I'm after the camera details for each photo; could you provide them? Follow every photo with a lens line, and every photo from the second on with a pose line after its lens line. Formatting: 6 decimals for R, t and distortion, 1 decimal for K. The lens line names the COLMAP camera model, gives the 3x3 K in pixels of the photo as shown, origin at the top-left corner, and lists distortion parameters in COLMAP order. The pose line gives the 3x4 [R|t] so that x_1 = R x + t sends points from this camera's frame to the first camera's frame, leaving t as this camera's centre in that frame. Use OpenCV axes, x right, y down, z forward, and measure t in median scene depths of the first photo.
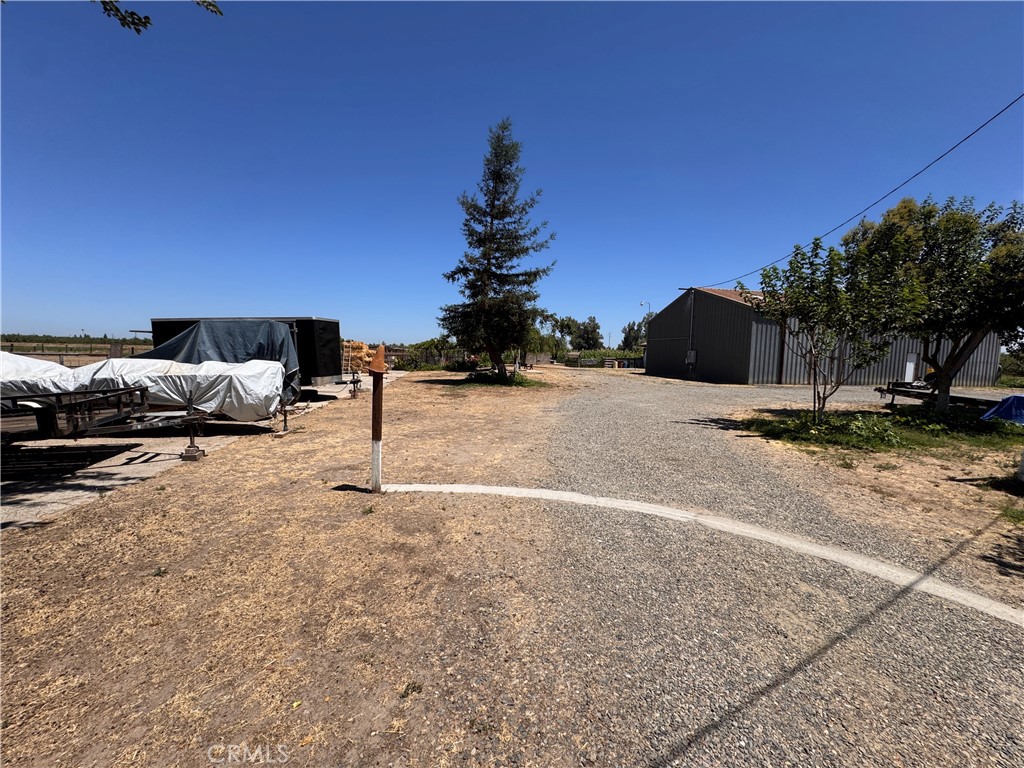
lens RADIAL K [[413.4, 0, 512.1], [0, 413.4, 389.0], [0, 0, 1]] dist [-0.010407, 0.000053]
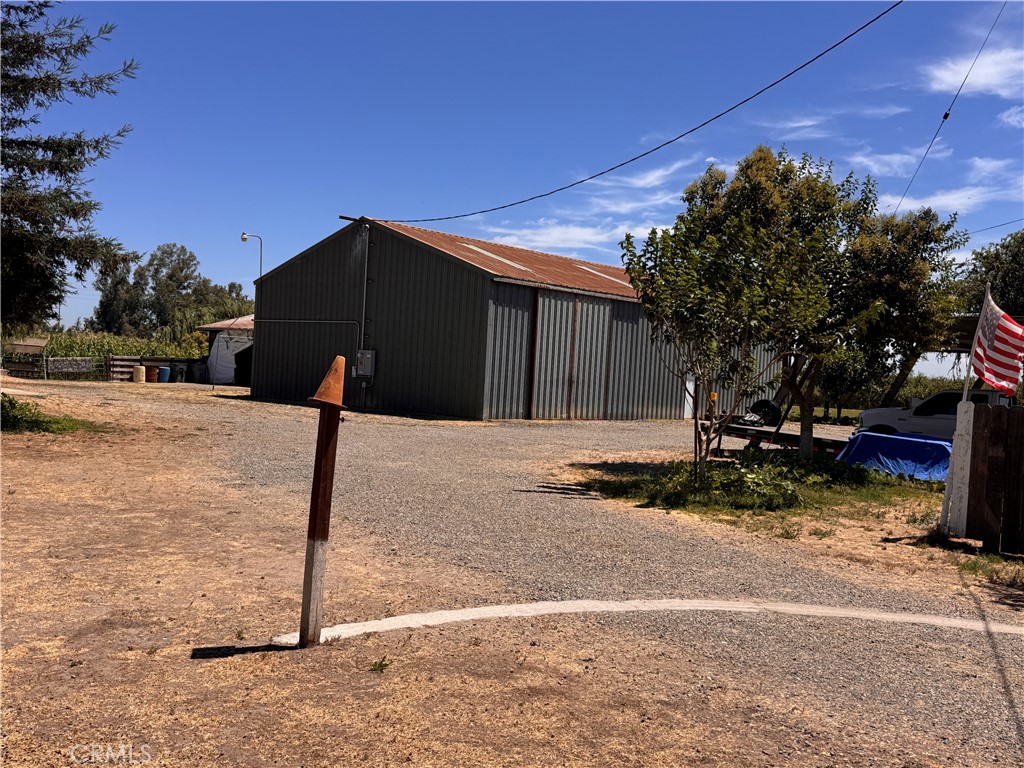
lens RADIAL K [[1036.9, 0, 511.4], [0, 1036.9, 382.0], [0, 0, 1]] dist [0.050703, 0.000000]
pose [[0.780097, 0.013757, 0.625507, -0.251497], [0.016893, 0.998931, -0.043038, -0.003080], [-0.625430, 0.044140, 0.779031, -0.043286]]
